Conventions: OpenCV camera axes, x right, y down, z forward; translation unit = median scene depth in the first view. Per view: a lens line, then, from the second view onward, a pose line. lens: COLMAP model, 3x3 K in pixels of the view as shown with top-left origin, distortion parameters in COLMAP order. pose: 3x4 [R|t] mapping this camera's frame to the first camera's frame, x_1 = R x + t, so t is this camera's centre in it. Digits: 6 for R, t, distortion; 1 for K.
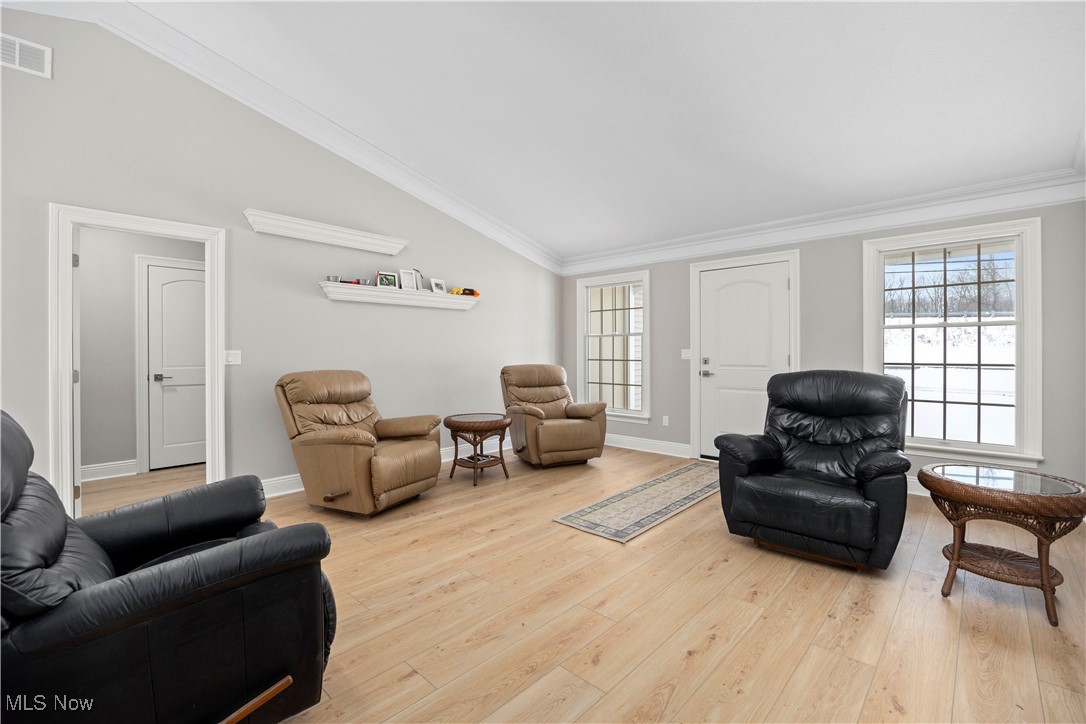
lens RADIAL K [[473.9, 0, 544.3], [0, 473.9, 348.8], [0, 0, 1]] dist [-0.000021, -0.000014]
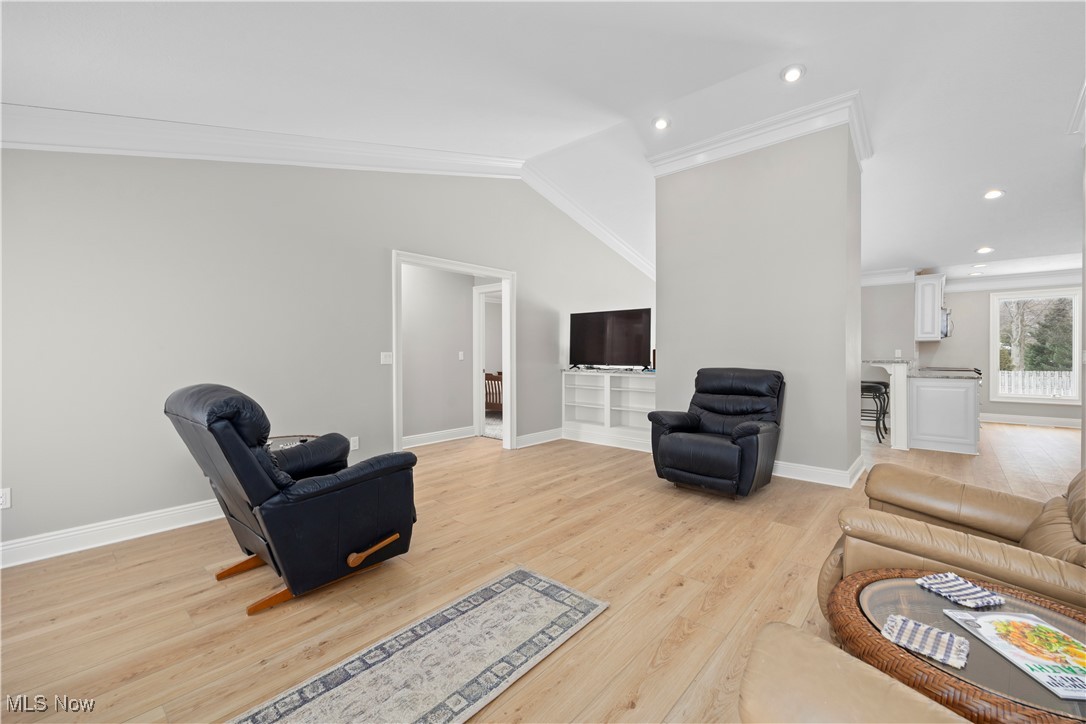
lens RADIAL K [[423.0, 0, 543.5], [0, 423.0, 358.0], [0, 0, 1]] dist [0.012430, 0.000048]
pose [[-0.999686, 0.007332, -0.023941, 0.133338], [0.007103, 0.999928, 0.009632, 0.001032], [0.024009, 0.009459, -0.999667, 1.728310]]
